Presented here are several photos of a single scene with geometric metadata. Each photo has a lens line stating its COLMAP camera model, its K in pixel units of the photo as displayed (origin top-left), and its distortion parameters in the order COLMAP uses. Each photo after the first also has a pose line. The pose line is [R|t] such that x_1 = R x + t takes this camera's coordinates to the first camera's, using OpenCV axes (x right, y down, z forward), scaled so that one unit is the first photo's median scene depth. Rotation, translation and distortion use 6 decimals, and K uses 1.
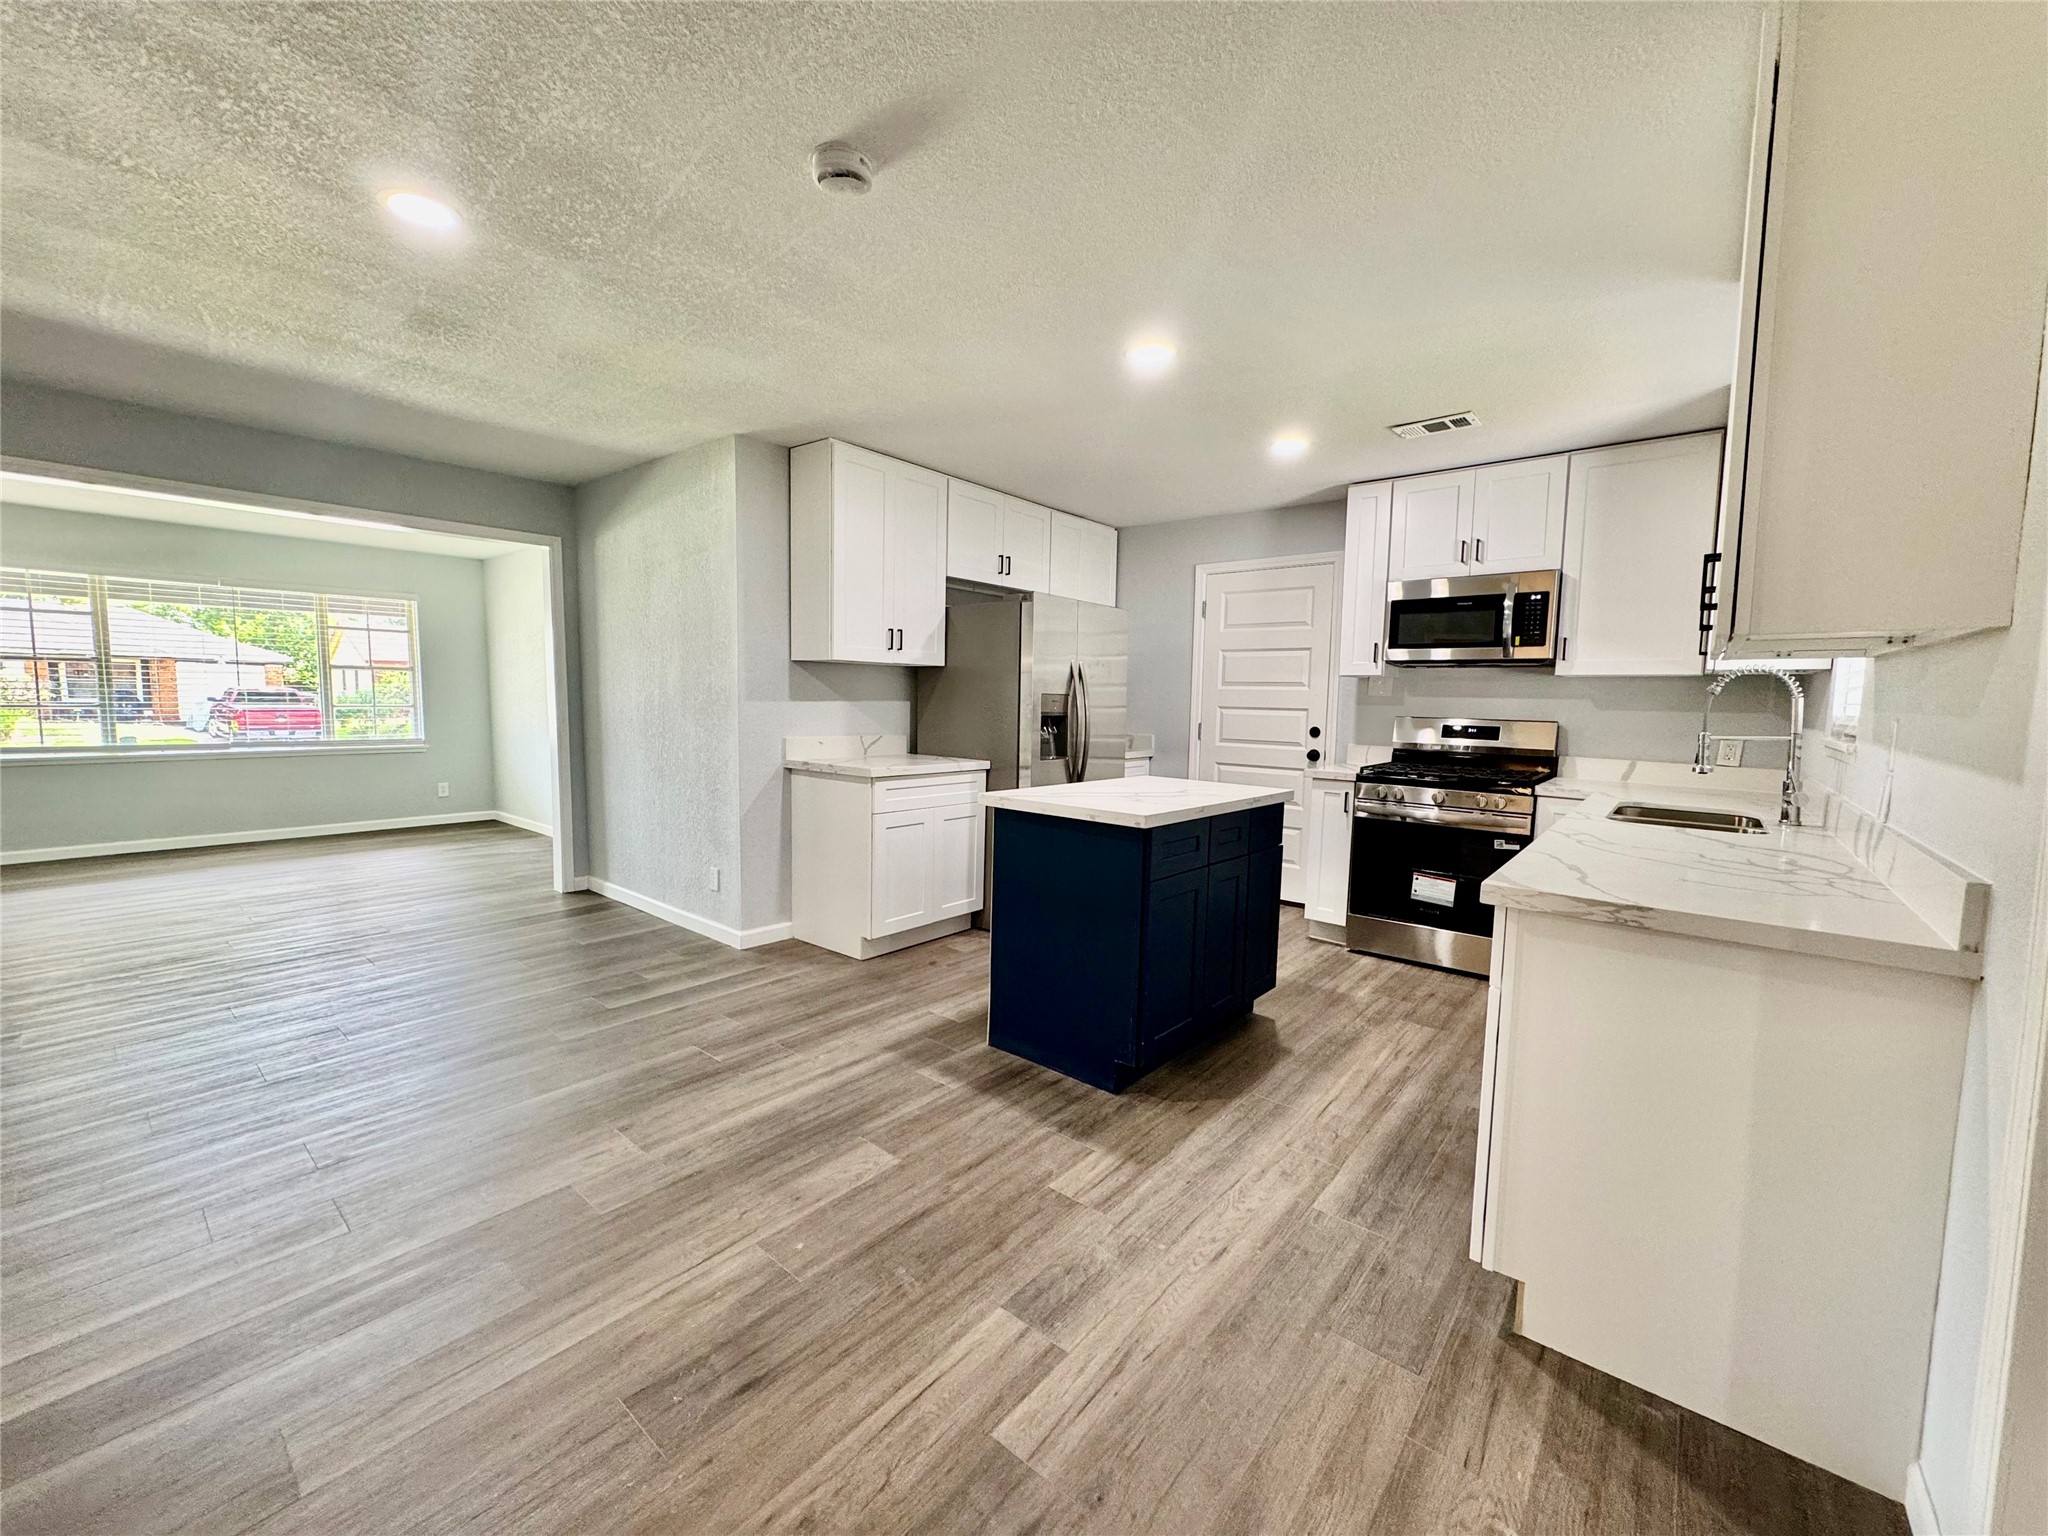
lens RADIAL K [[815.9, 0, 1024.4], [0, 815.9, 767.5], [0, 0, 1]] dist [-0.001873, 0.000537]
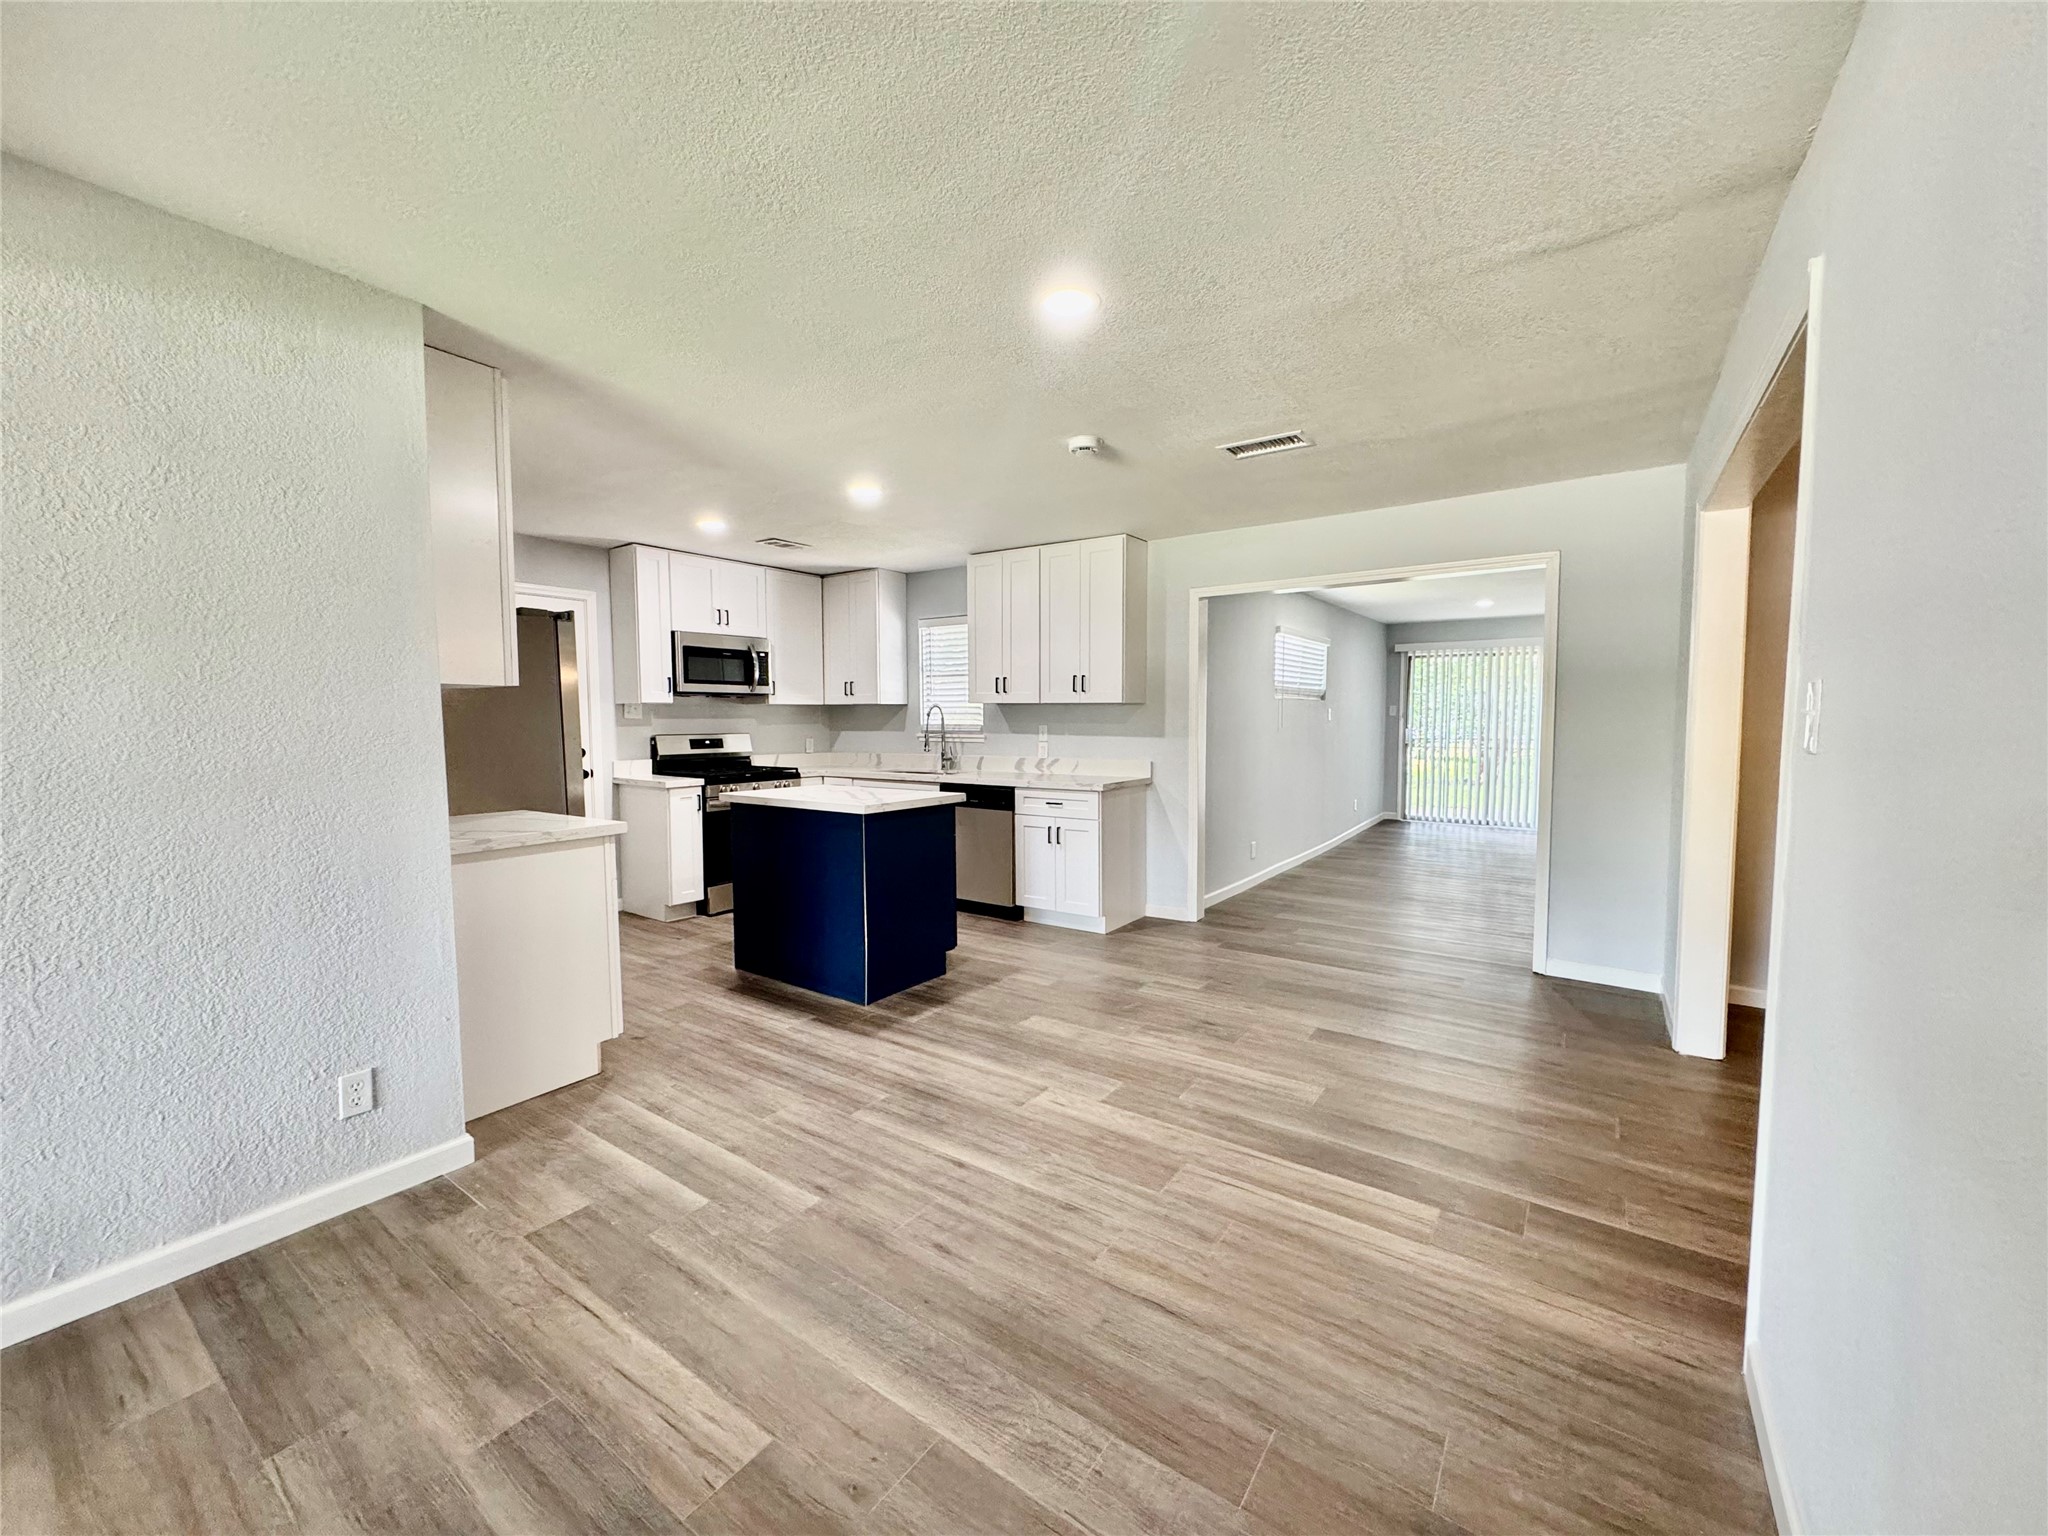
lens RADIAL K [[805.5, 0, 1022.5], [0, 805.5, 768.9], [0, 0, 1]] dist [0.000622, -0.000349]
pose [[-0.077187, -0.084806, 0.993403, -1.090836], [0.089144, 0.991798, 0.091595, -0.097394], [-0.993023, 0.095626, -0.068994, 0.700139]]
